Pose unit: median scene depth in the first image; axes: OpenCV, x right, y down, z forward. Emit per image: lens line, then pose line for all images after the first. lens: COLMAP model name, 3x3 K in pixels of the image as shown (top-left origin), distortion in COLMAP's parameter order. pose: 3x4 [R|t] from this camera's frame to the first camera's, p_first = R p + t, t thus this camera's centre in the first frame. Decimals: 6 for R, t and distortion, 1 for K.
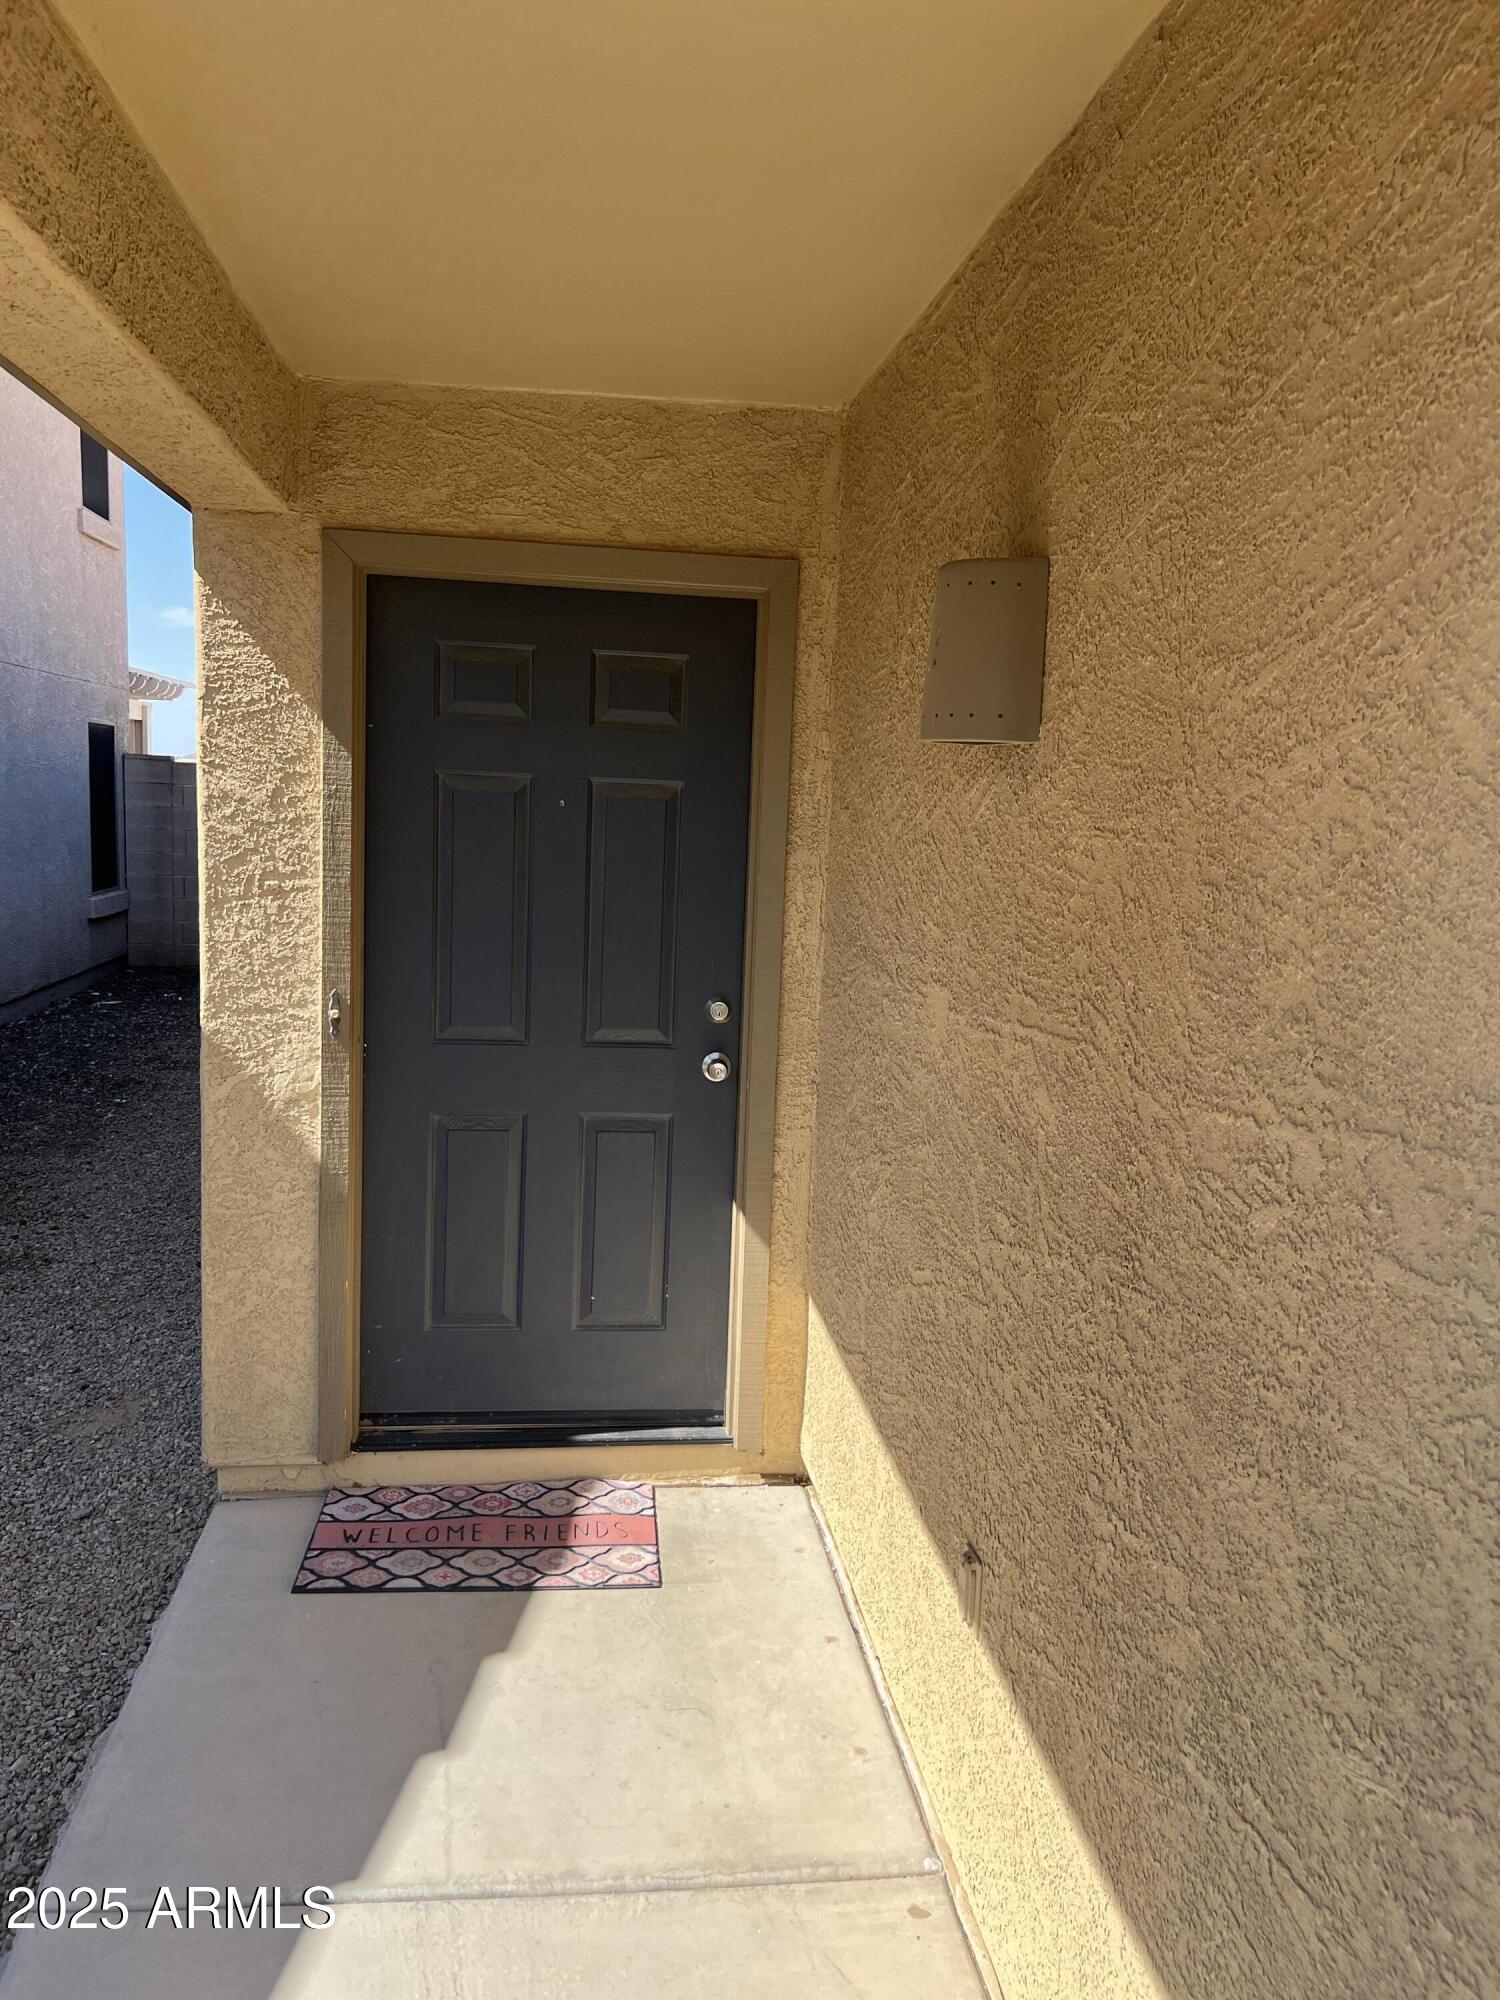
lens RADIAL K [[1508.6, 0, 745.2], [0, 1508.6, 1010.3], [0, 0, 1]] dist [0.047412, -0.000786]
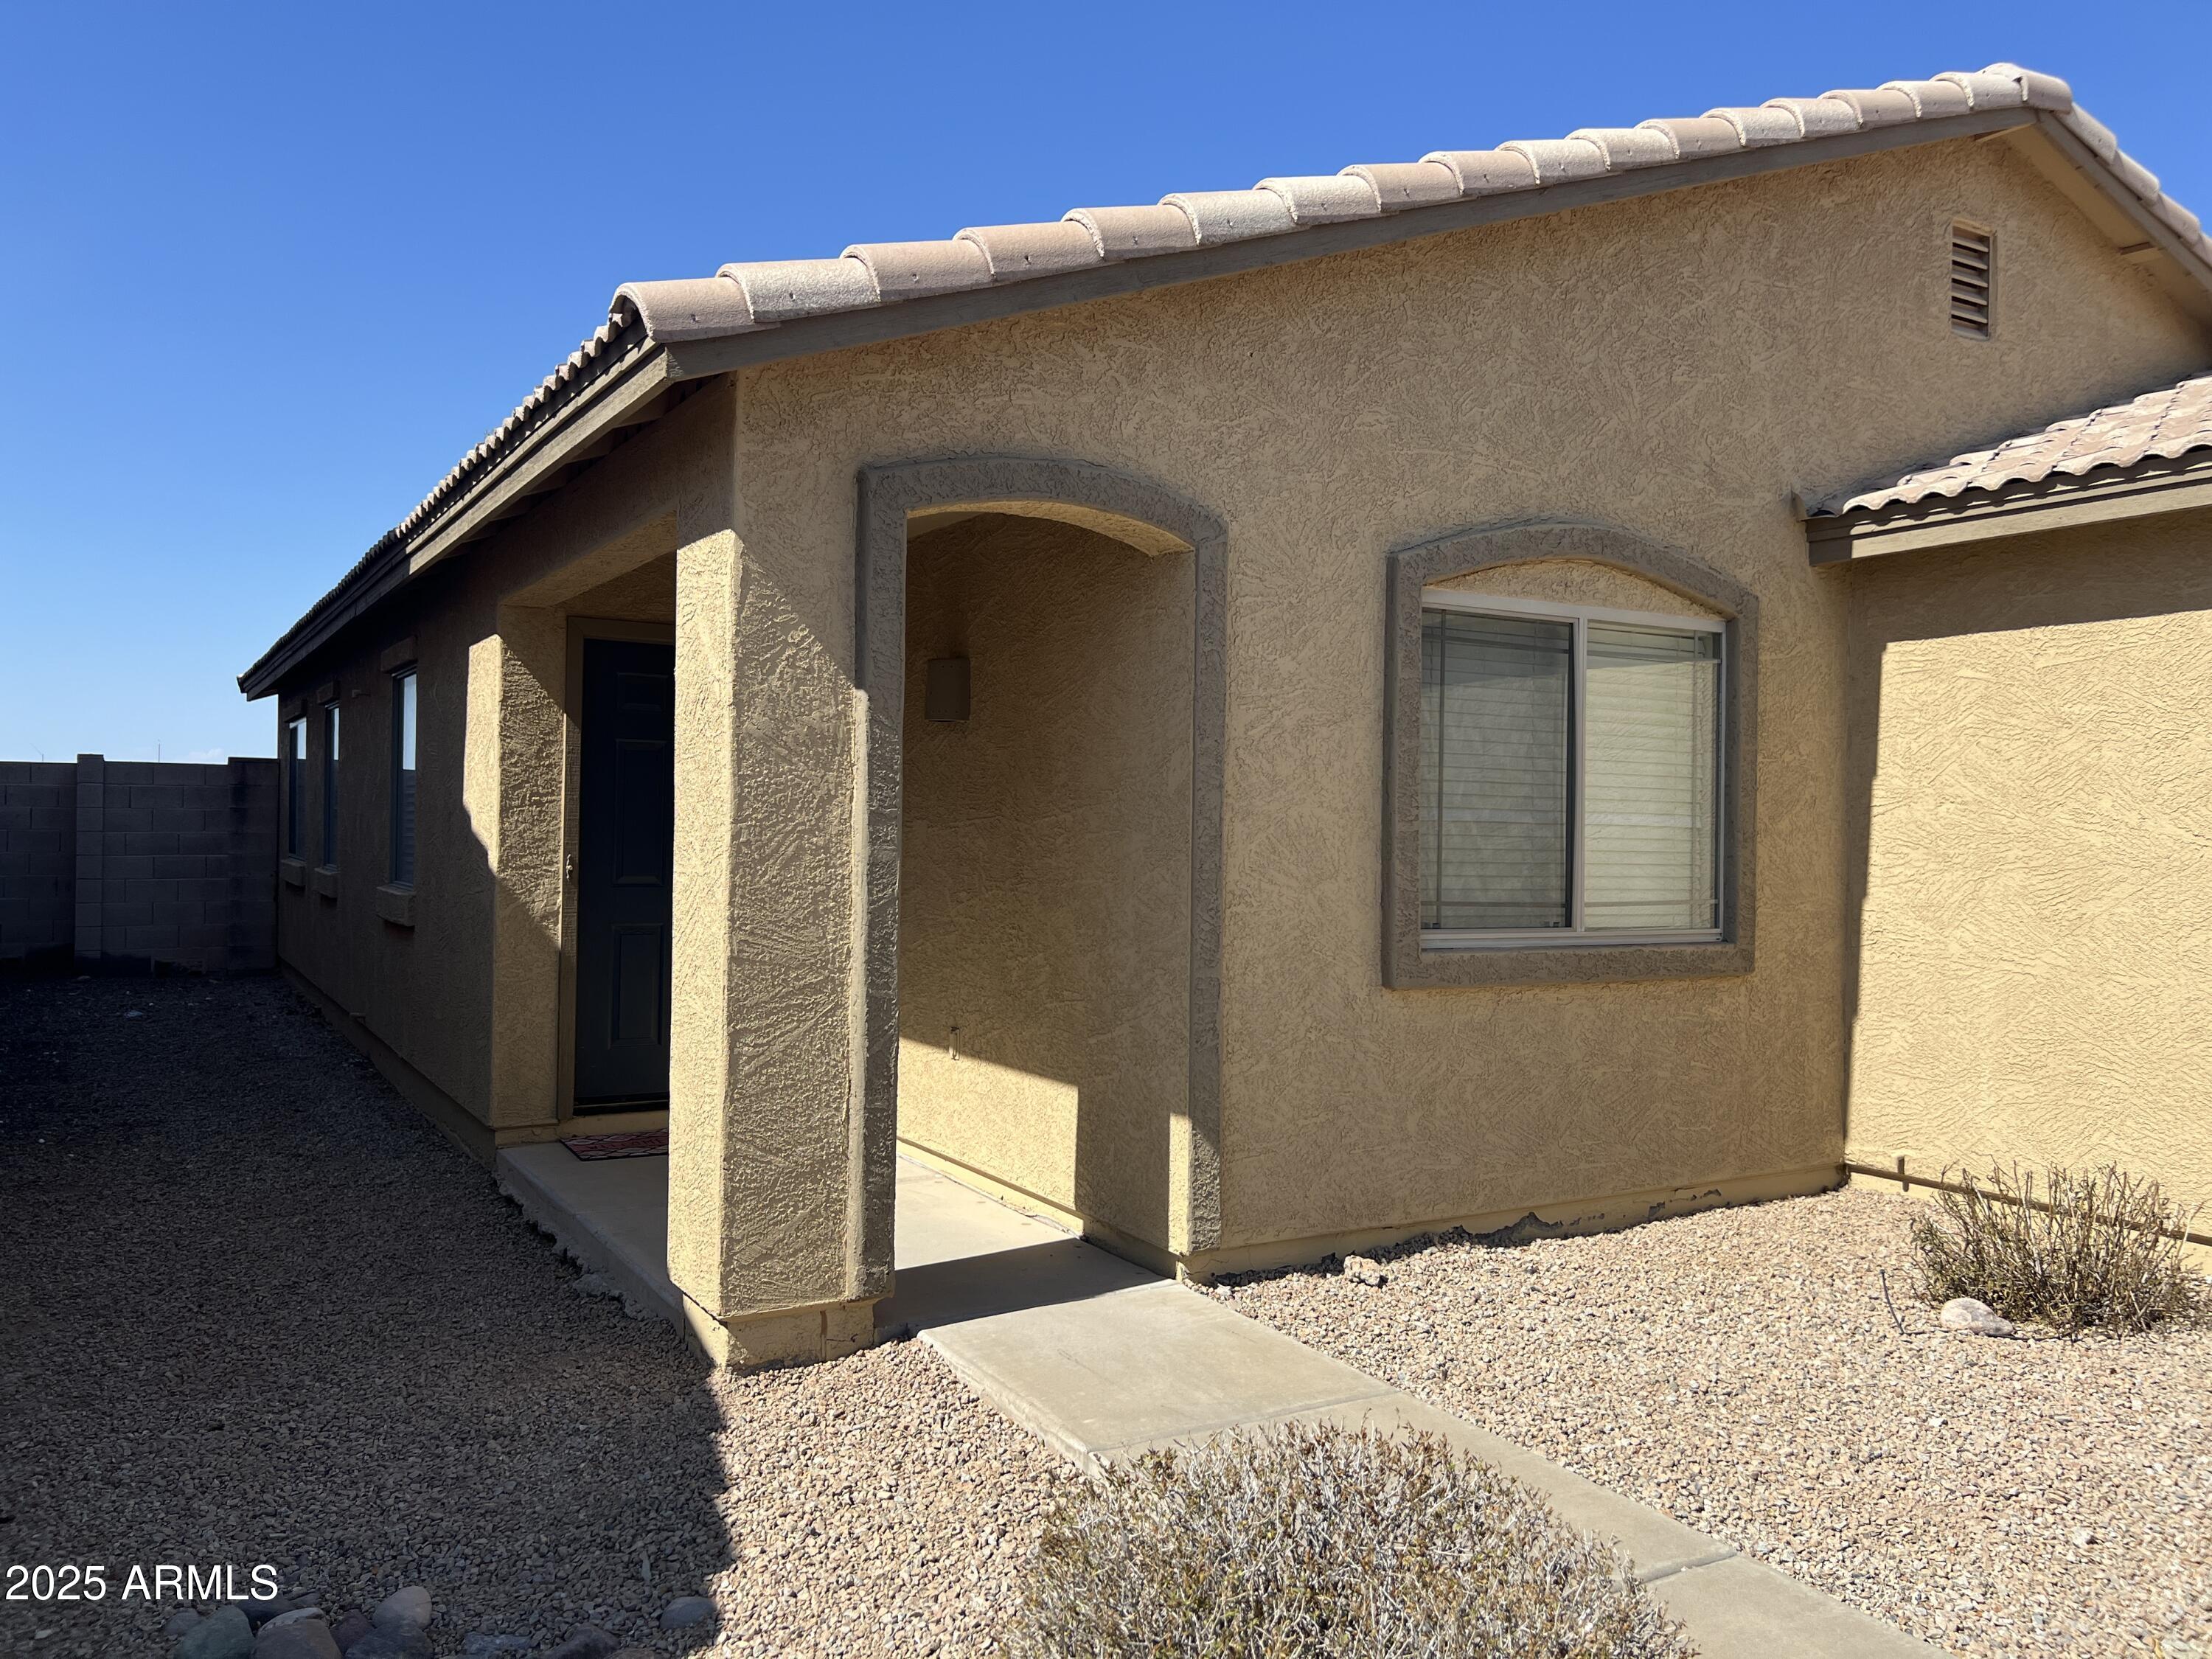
lens RADIAL K [[1668.5, 0, 1104.8], [0, 1668.5, 829.8], [0, 0, 1]] dist [0.047412, -0.000786]
pose [[0.917962, -0.022343, 0.396039, -0.485319], [0.071739, 0.991300, -0.110354, 0.231642], [-0.390128, 0.129712, 0.911578, -1.148080]]
